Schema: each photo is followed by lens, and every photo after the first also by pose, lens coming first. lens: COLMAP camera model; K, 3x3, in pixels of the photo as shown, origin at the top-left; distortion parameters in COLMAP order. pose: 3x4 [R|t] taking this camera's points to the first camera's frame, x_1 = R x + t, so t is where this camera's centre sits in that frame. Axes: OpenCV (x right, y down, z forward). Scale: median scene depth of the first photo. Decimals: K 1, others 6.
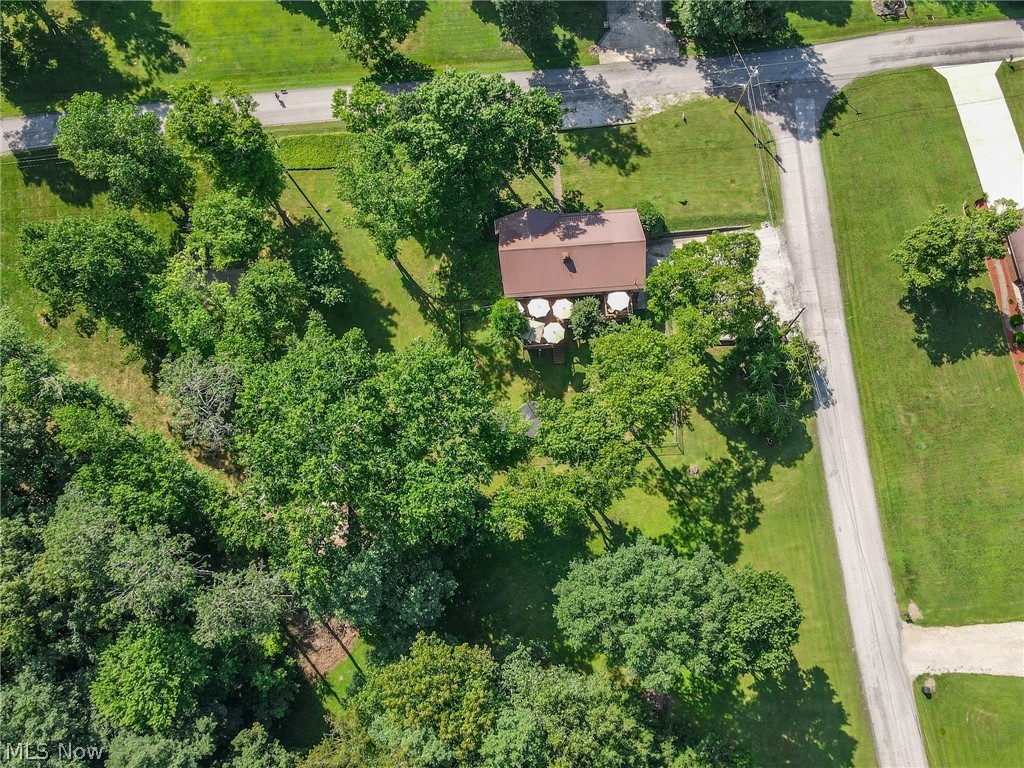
lens RADIAL K [[718.9, 0, 512.5], [0, 718.9, 383.5], [0, 0, 1]] dist [0.002512, 0.001721]
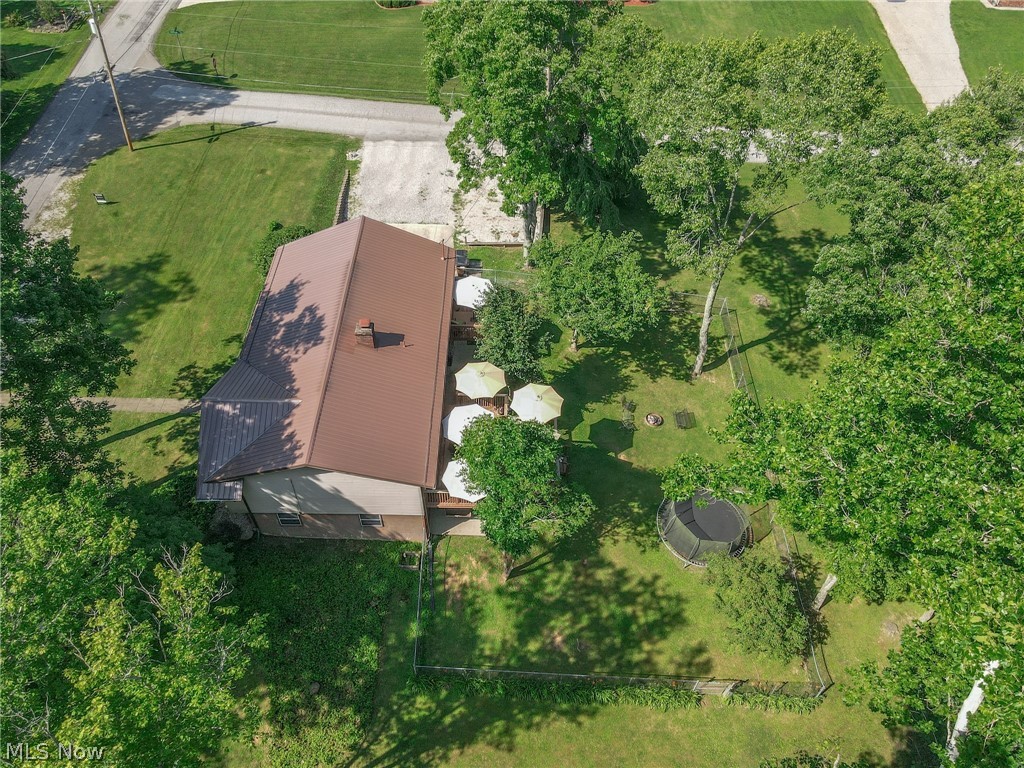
lens RADIAL K [[835.2, 0, 513.4], [0, 835.2, 384.8], [0, 0, 1]] dist [-0.015058, -0.005962]
pose [[0.047526, -0.675722, 0.735622, -0.289720], [0.966153, 0.218040, 0.137866, -0.150051], [-0.253555, 0.704172, 0.663214, 0.659537]]
